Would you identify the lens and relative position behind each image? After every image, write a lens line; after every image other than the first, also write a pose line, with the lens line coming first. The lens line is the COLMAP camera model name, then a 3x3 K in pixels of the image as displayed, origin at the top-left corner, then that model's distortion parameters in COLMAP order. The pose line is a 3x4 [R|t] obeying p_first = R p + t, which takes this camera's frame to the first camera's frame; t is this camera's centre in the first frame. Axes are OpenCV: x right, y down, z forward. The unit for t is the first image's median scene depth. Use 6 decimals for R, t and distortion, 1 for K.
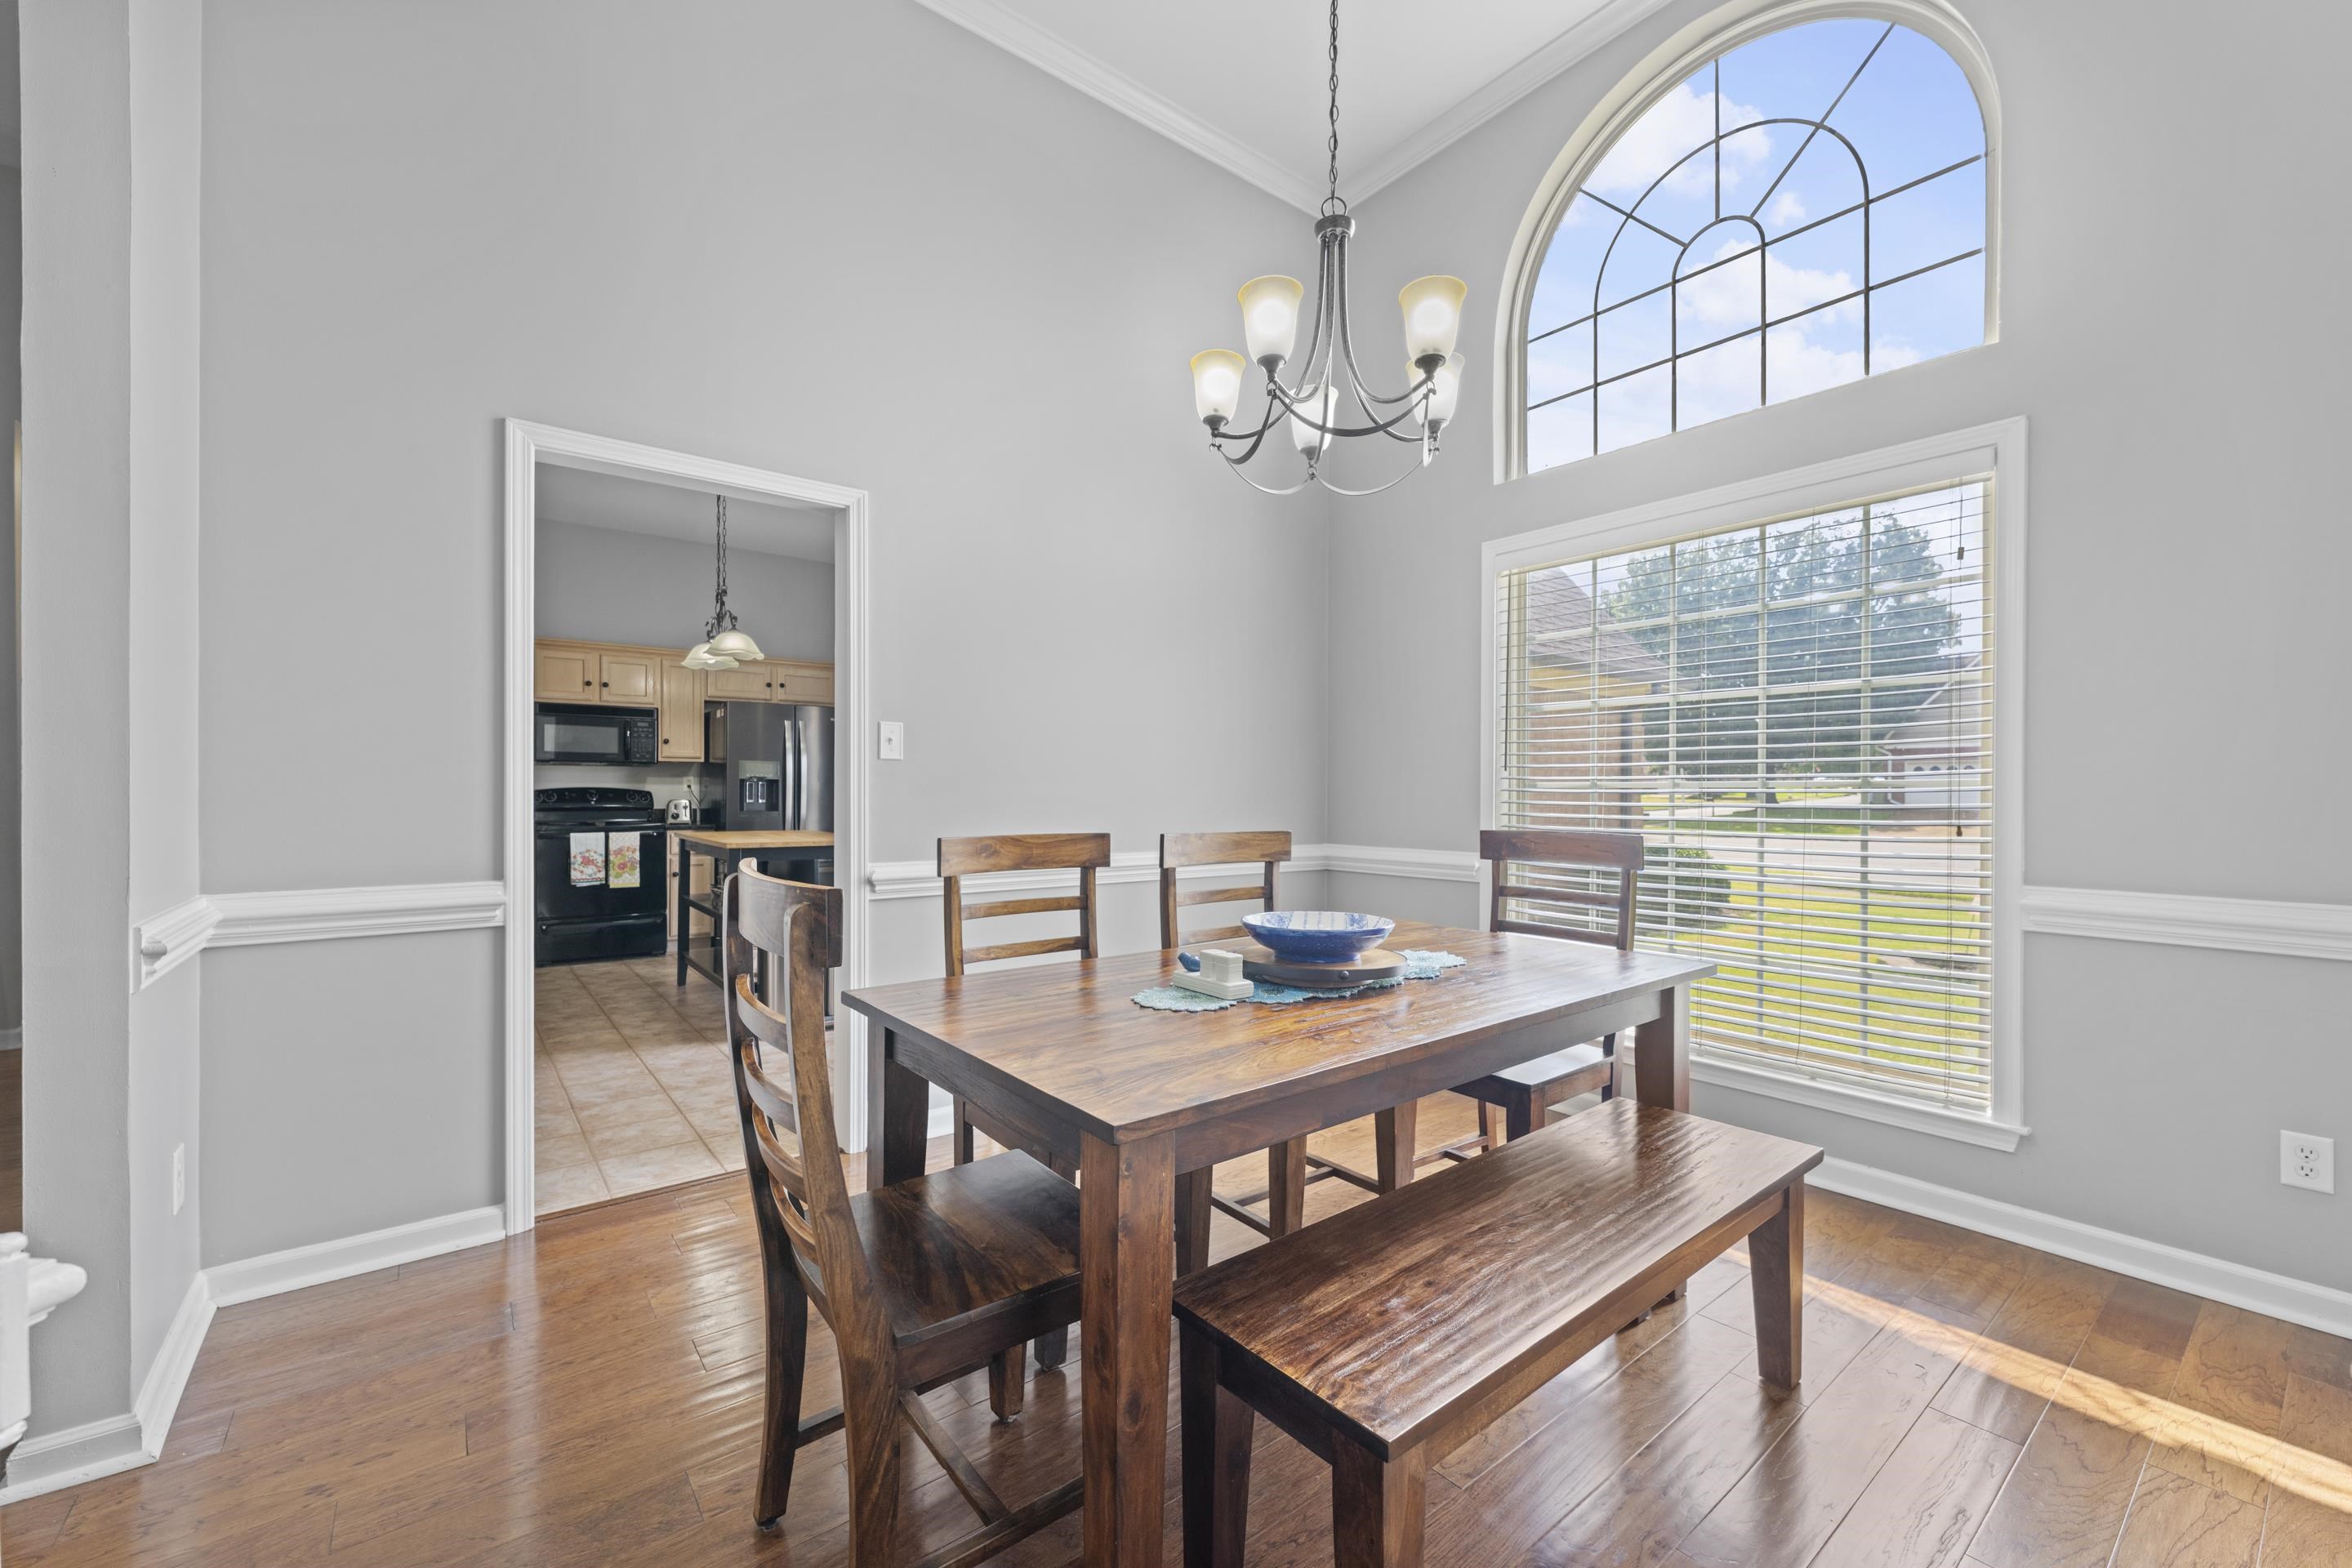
lens RADIAL K [[934.8, 0, 1171.7], [0, 934.8, 791.0], [0, 0, 1]] dist [0.000402, -0.000198]
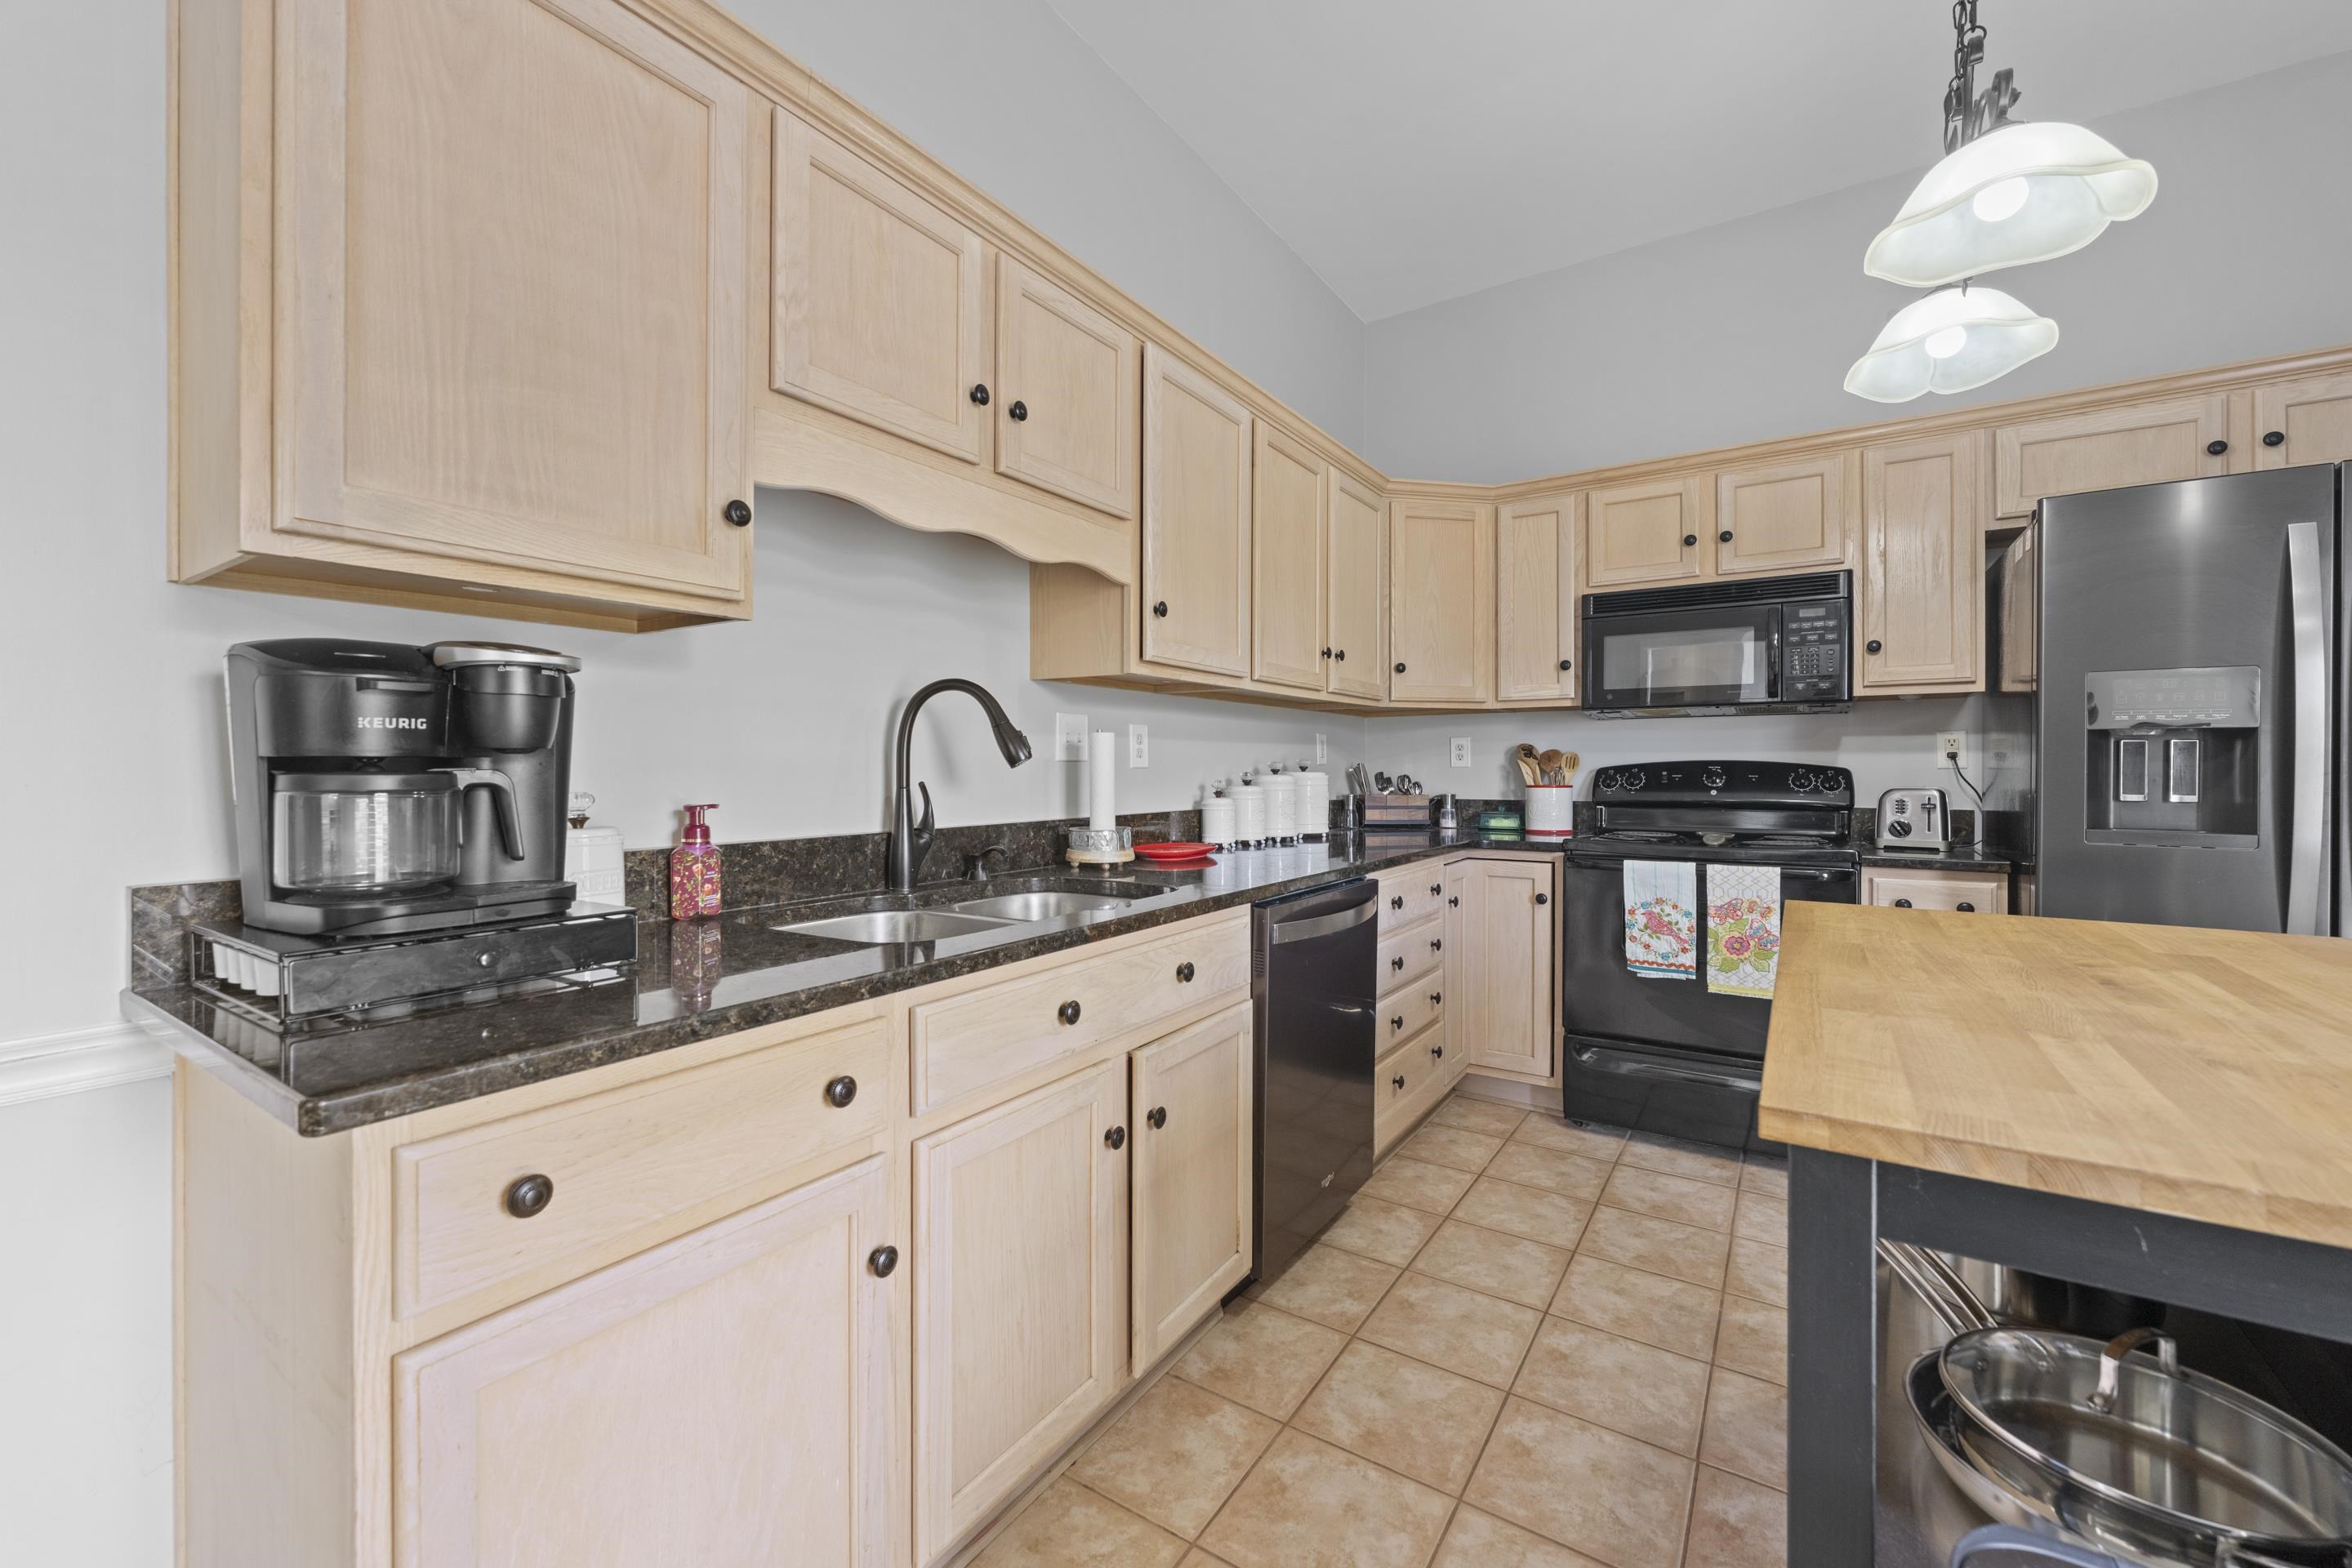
lens RADIAL K [[944.4, 0, 1165.6], [0, 944.4, 769.9], [0, 0, 1]] dist [-0.001950, 0.000041]
pose [[0.301823, 0.001394, -0.953363, -0.231322], [0.003801, 0.999989, 0.002666, -0.001176], [0.953357, -0.004428, 0.301814, 0.559086]]
